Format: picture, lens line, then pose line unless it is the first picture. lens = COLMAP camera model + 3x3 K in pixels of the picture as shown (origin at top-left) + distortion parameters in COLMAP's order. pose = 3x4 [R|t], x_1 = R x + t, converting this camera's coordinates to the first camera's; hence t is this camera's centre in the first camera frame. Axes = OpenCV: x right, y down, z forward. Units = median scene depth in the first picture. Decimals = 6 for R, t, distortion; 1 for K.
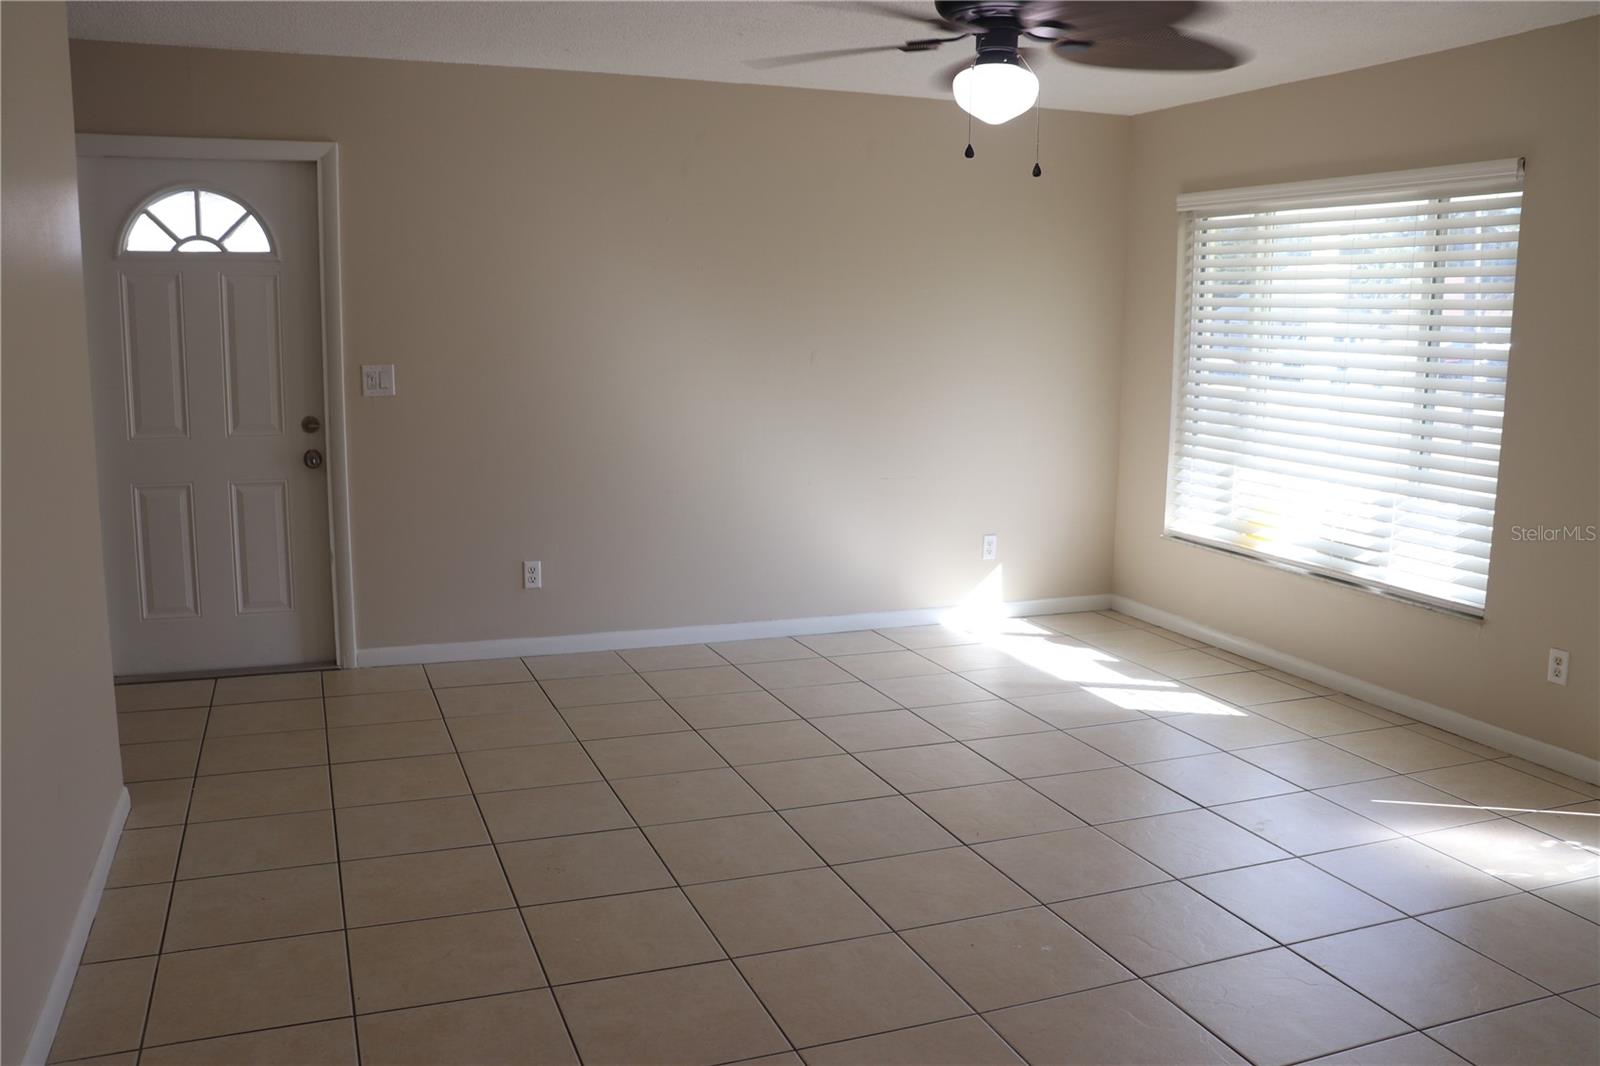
lens RADIAL K [[1340.7, 0, 800.0], [0, 1340.7, 533.0], [0, 0, 1]] dist [-0.176967, 0.170371]
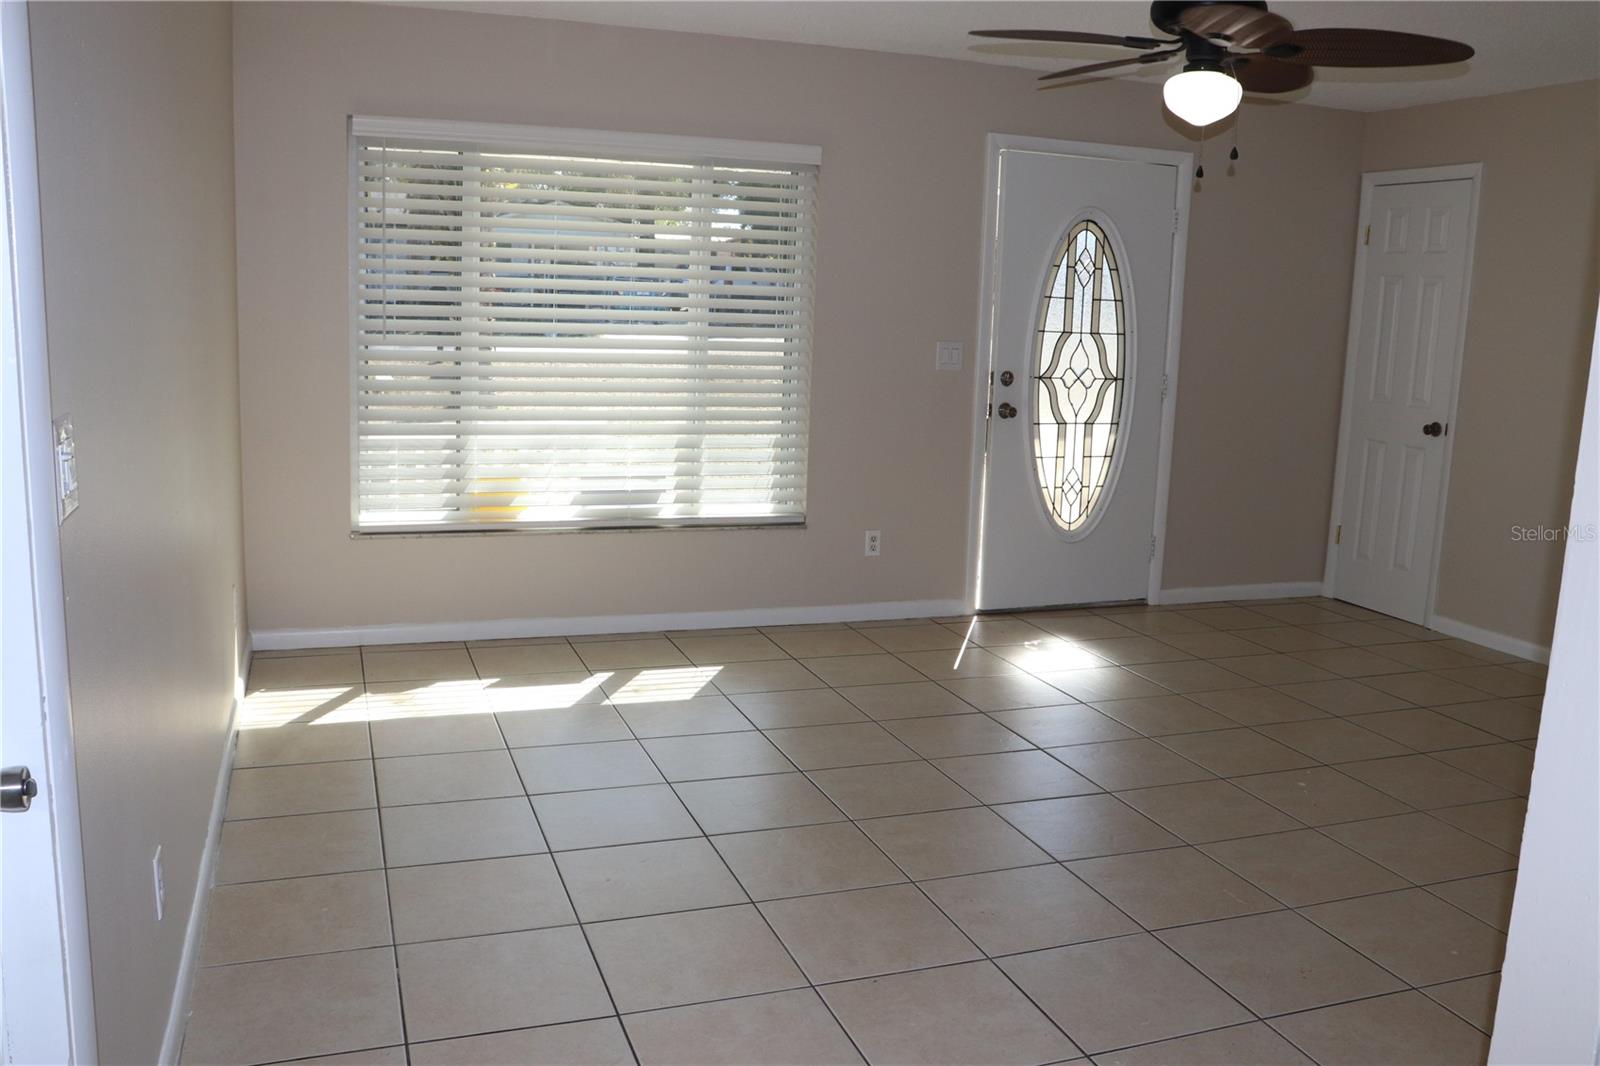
lens RADIAL K [[1340.7, 0, 800.0], [0, 1340.7, 533.0], [0, 0, 1]] dist [-0.176967, 0.170371]
pose [[0.025787, -0.185117, 0.982378, -0.606156], [0.126507, 0.975409, 0.180483, -0.130620], [-0.991631, 0.119623, 0.048571, 0.809628]]
